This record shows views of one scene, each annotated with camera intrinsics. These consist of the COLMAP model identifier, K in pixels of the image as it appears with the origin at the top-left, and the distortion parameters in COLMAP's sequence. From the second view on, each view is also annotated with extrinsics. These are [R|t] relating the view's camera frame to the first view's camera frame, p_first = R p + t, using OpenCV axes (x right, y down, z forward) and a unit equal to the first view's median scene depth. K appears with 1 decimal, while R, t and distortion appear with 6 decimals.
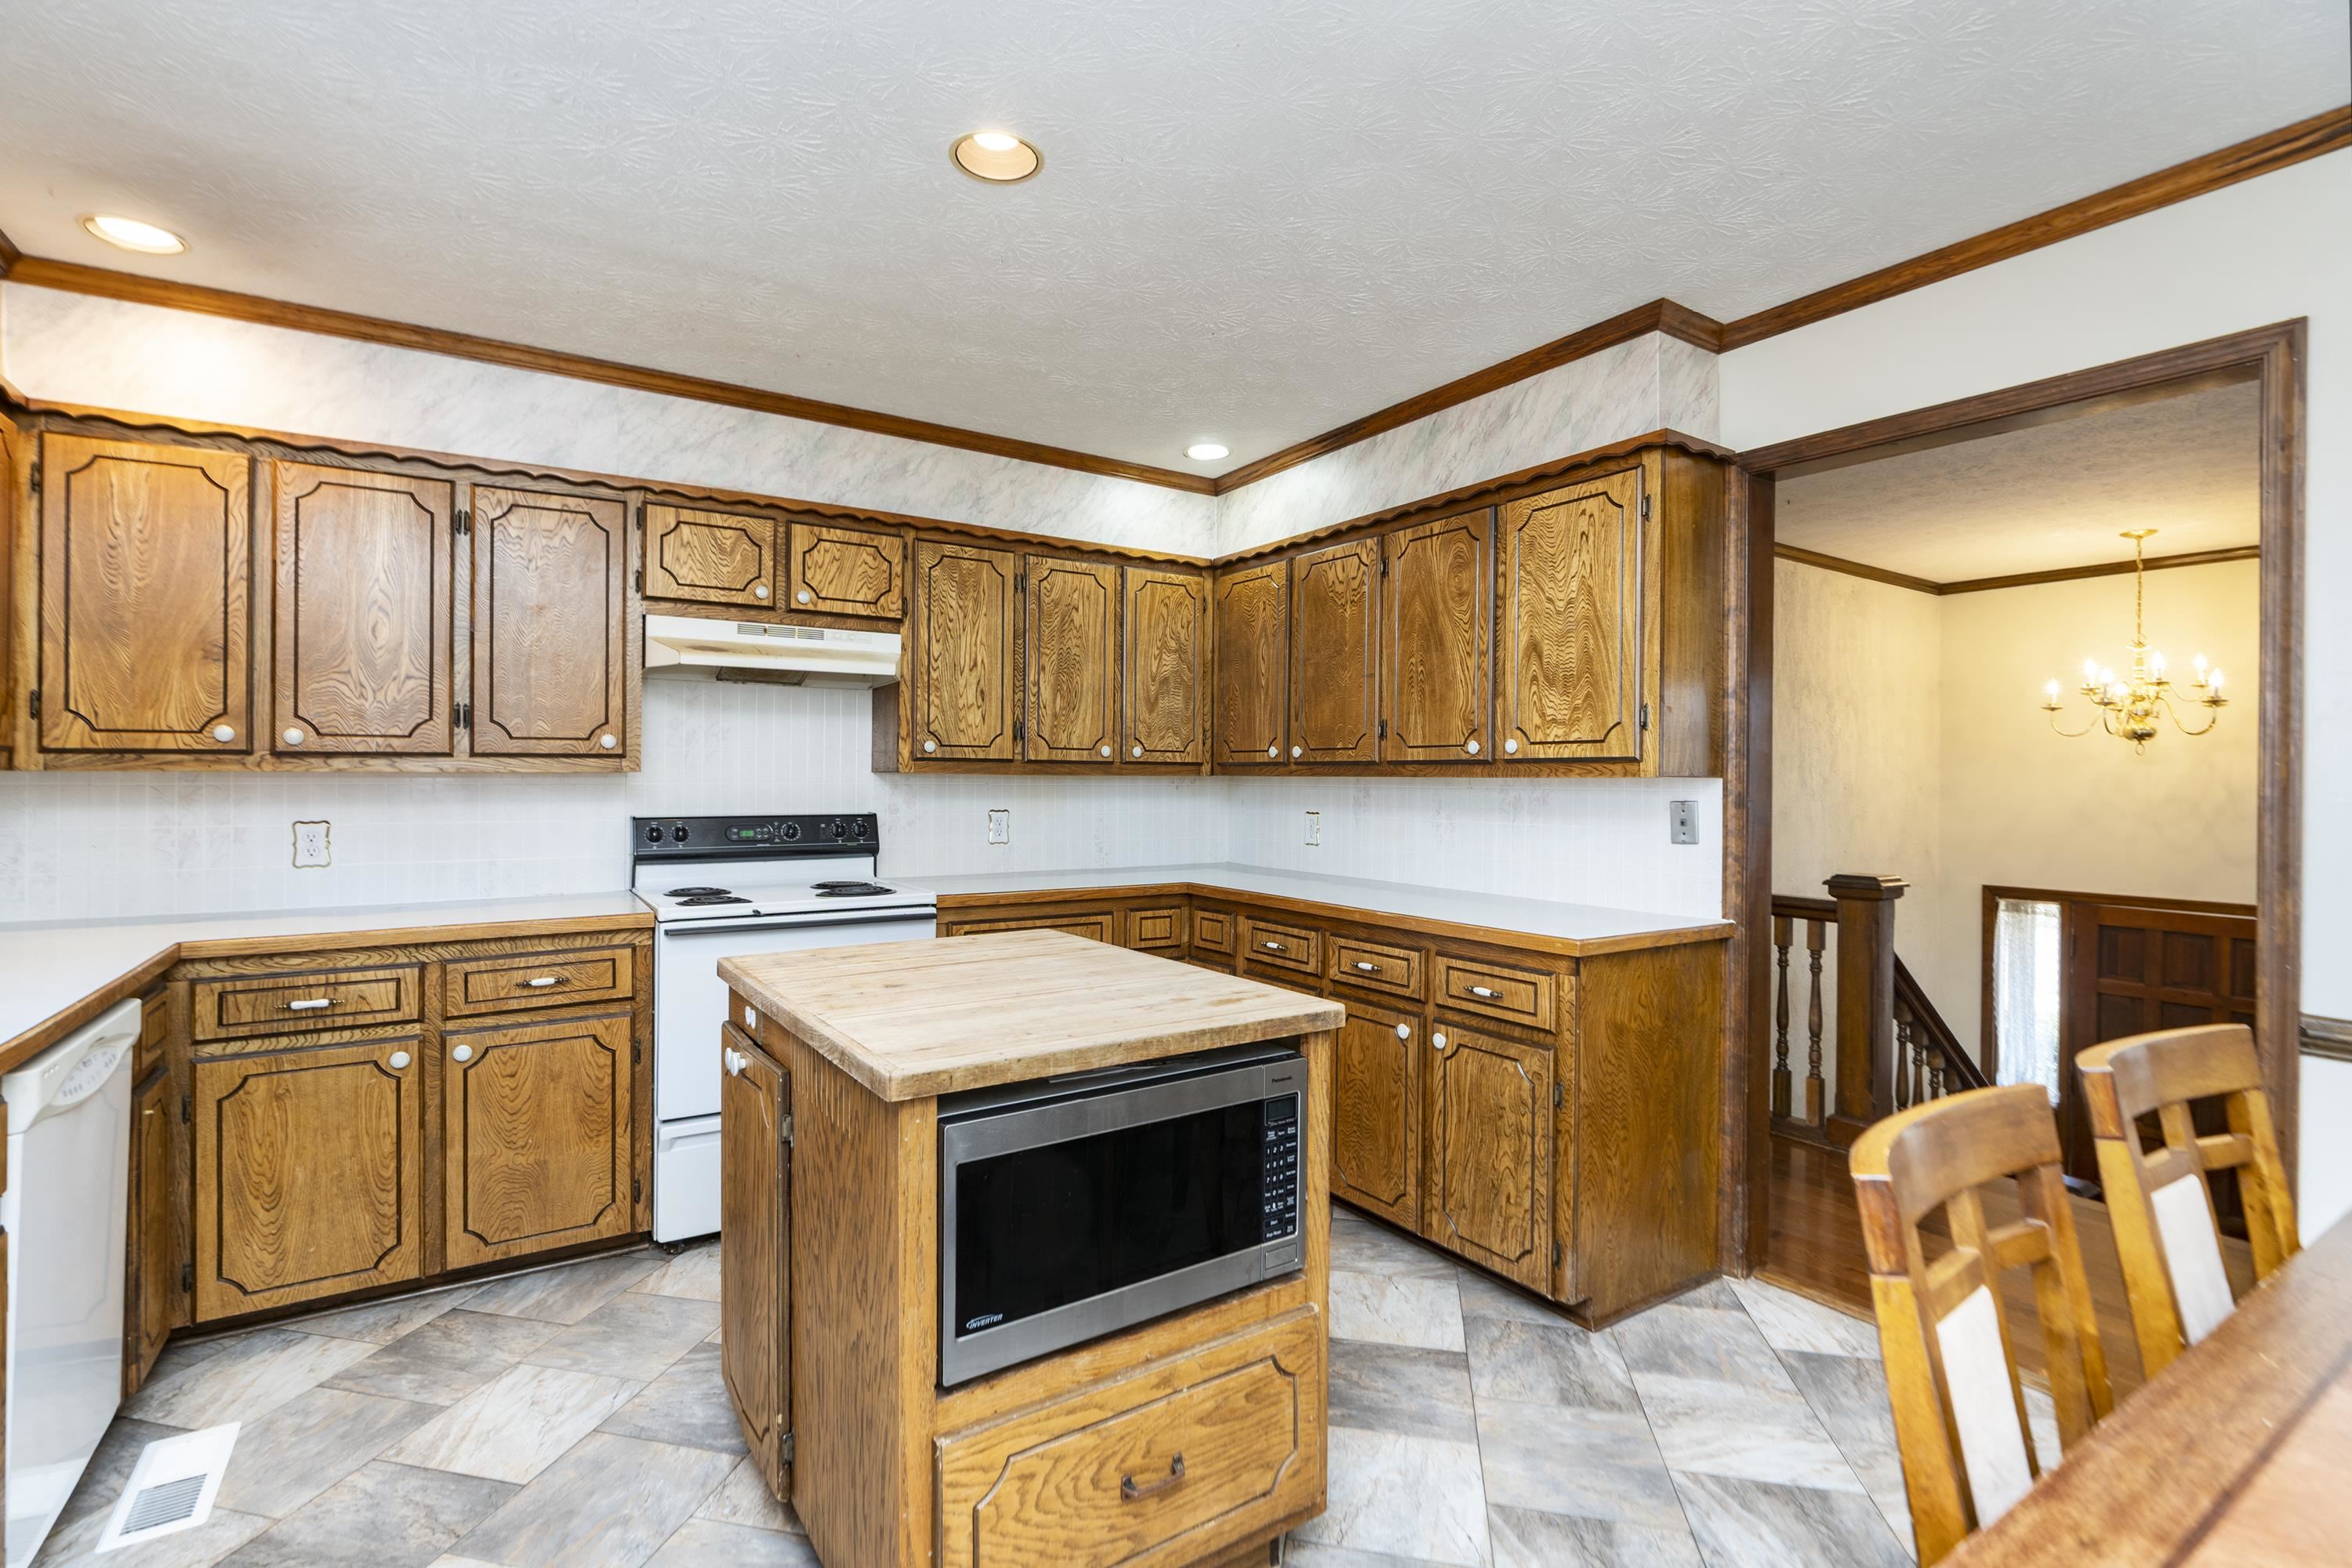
lens RADIAL K [[1083.2, 0, 1177.3], [0, 1083.2, 774.4], [0, 0, 1]] dist [0.002664, 0.000561]
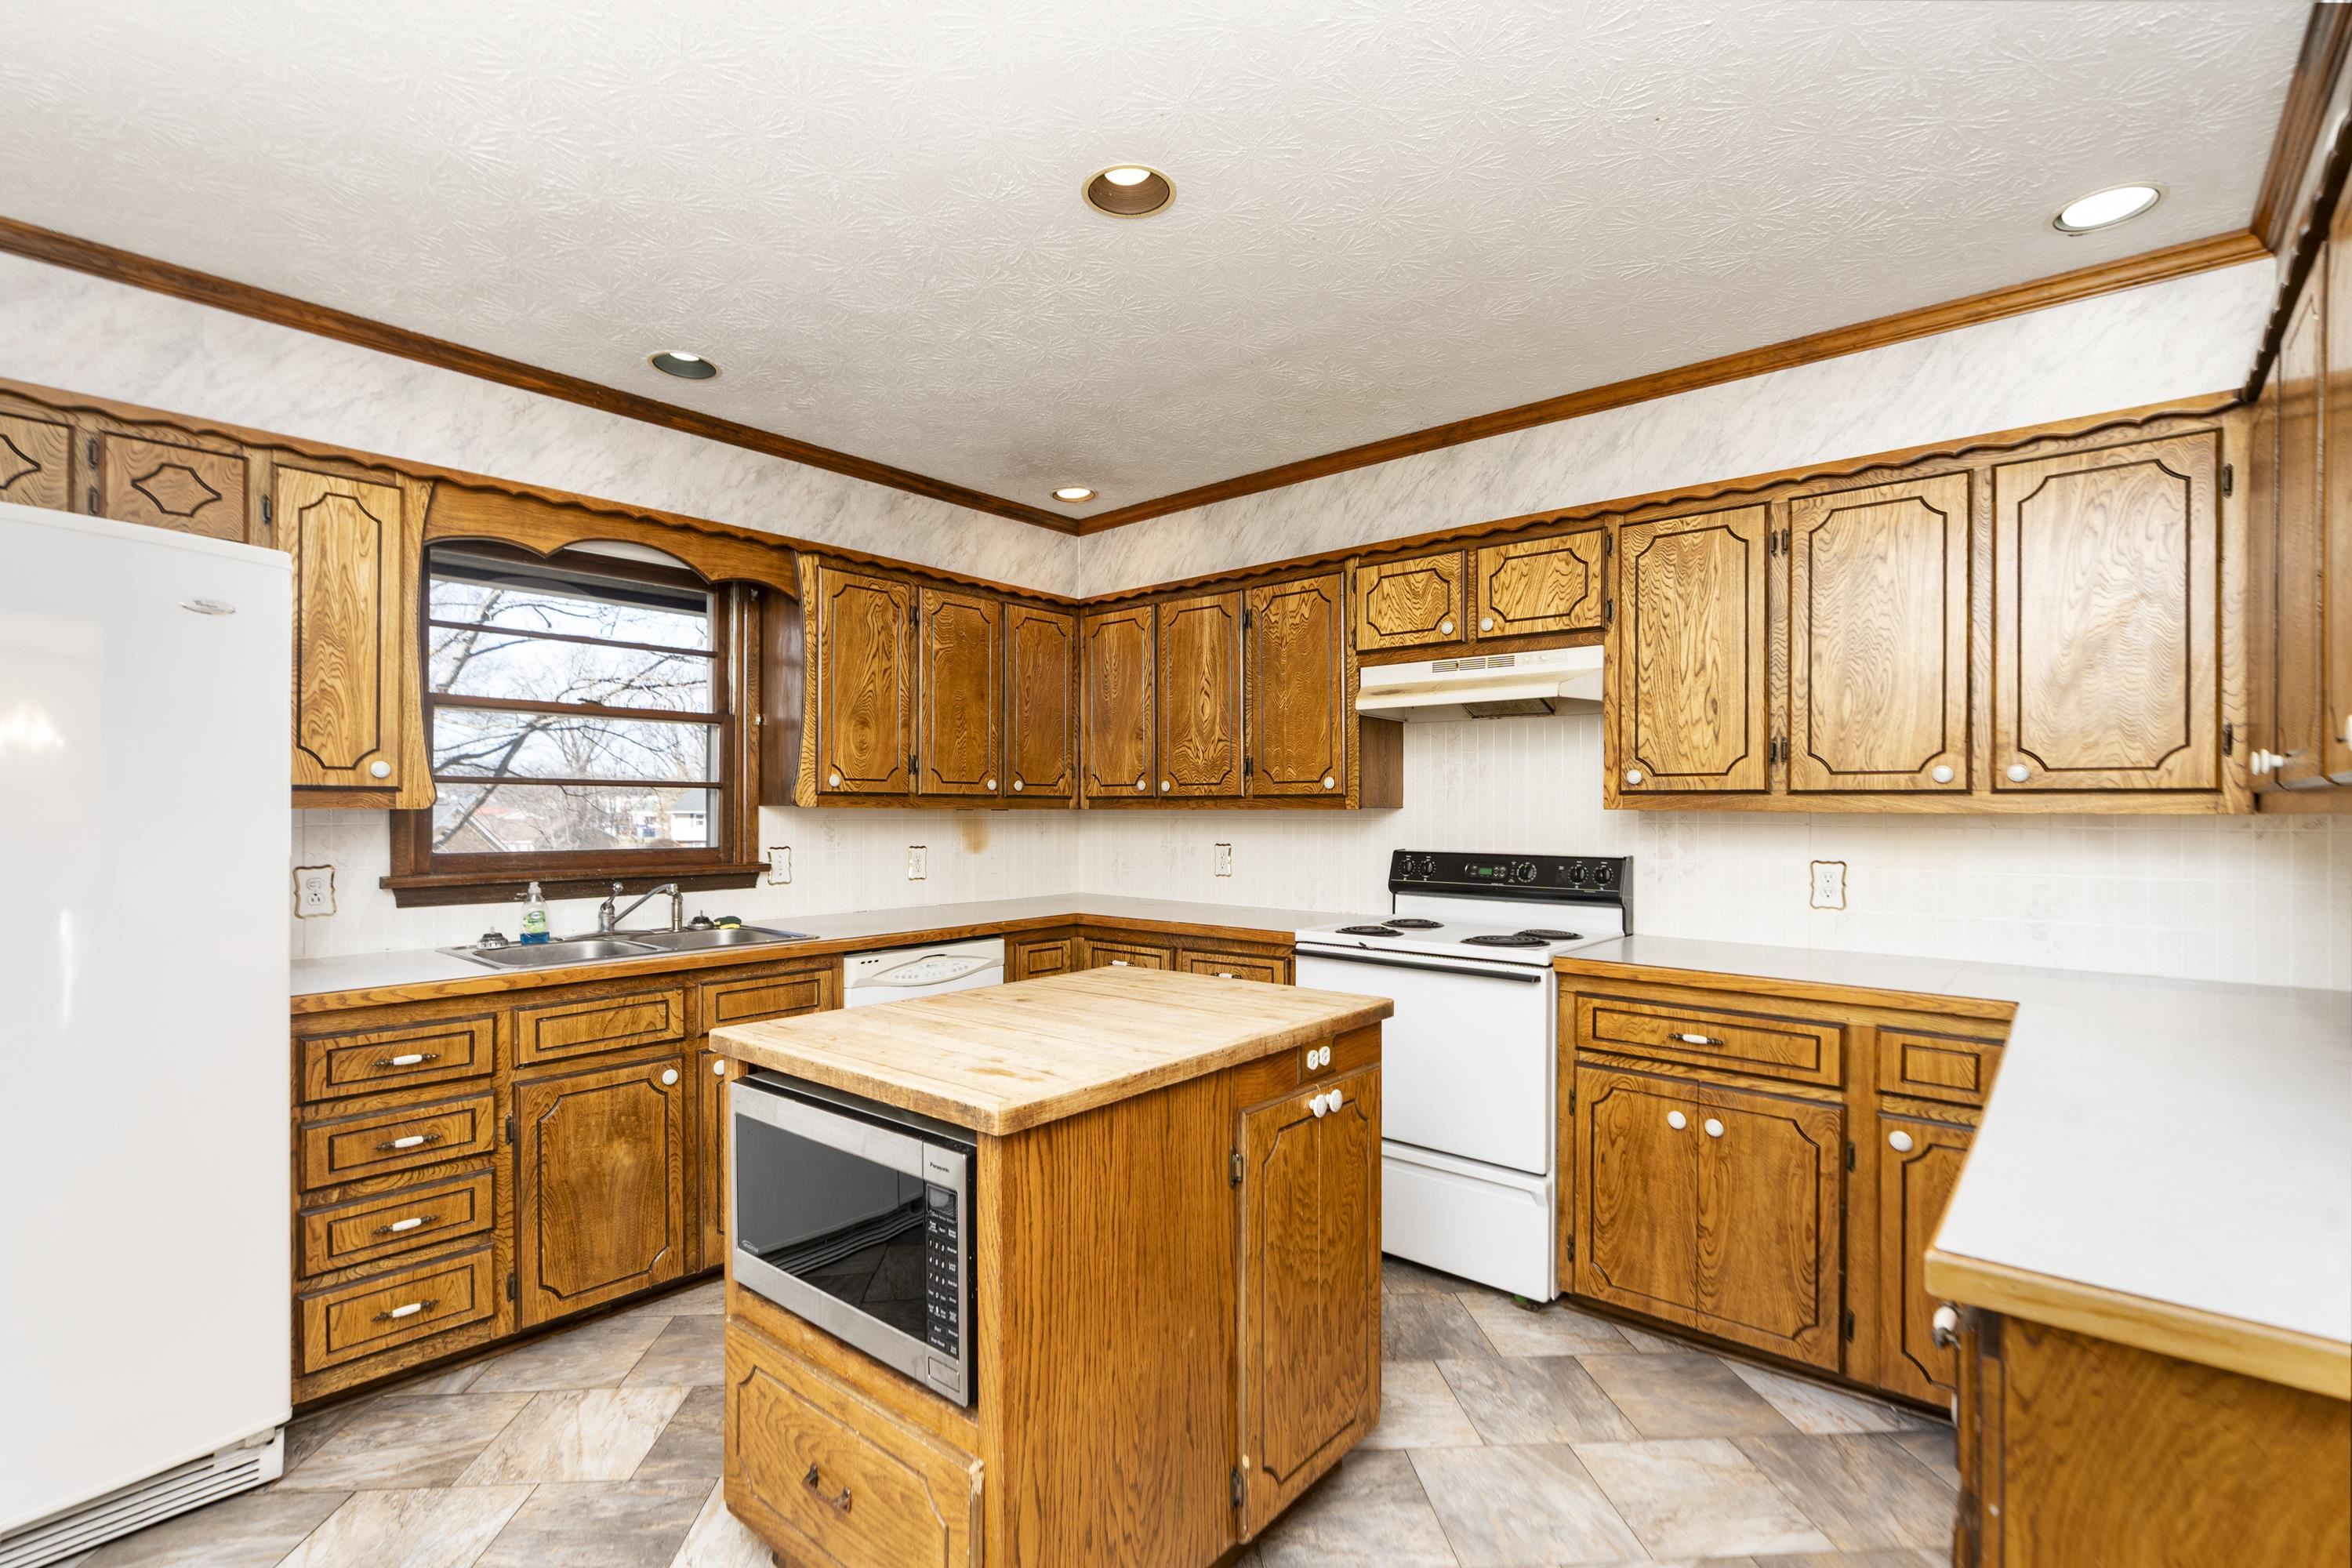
lens RADIAL K [[1083.2, 0, 1188.8], [0, 1083.2, 823.3], [0, 0, 1]] dist [0.002664, 0.000561]
pose [[0.287423, 0.008449, -0.957766, 0.484901], [0.001254, 0.999957, 0.009198, 0.001503], [0.957803, -0.003845, 0.287400, 0.472604]]
